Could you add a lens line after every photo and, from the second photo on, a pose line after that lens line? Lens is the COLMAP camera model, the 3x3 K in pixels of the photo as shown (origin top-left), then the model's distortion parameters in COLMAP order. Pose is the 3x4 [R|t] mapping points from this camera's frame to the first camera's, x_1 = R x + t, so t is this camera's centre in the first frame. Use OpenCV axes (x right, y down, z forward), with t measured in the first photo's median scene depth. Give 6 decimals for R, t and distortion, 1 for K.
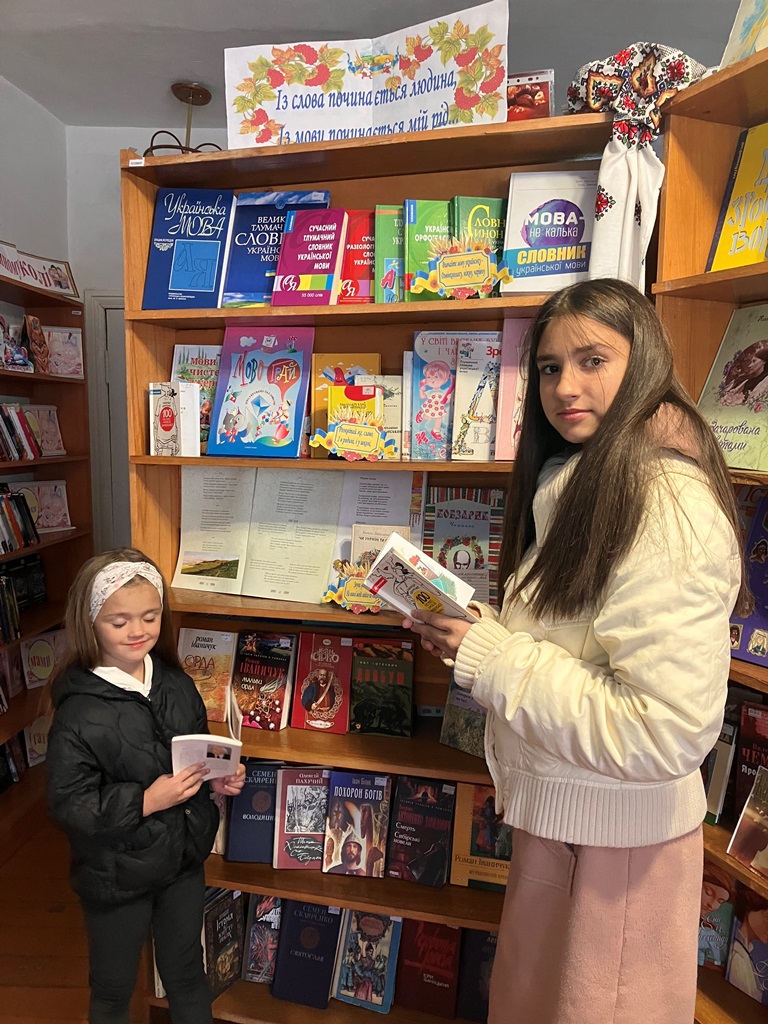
lens RADIAL K [[791.8, 0, 384.6], [0, 791.8, 497.3], [0, 0, 1]] dist [0.027235, -0.016437]
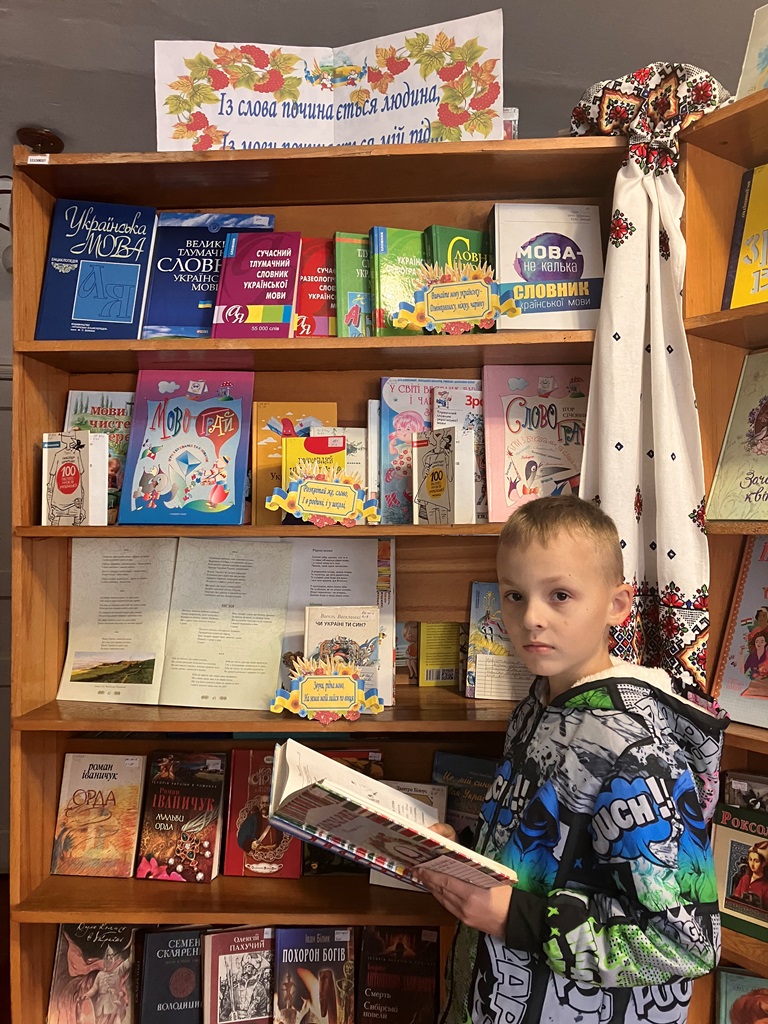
lens RADIAL K [[791.8, 0, 384.6], [0, 791.8, 497.3], [0, 0, 1]] dist [0.027235, -0.016437]
pose [[0.974694, -0.002784, 0.223525, -0.151587], [0.029030, 0.993032, -0.114218, 0.018103], [-0.221649, 0.117816, 0.967983, 0.186423]]
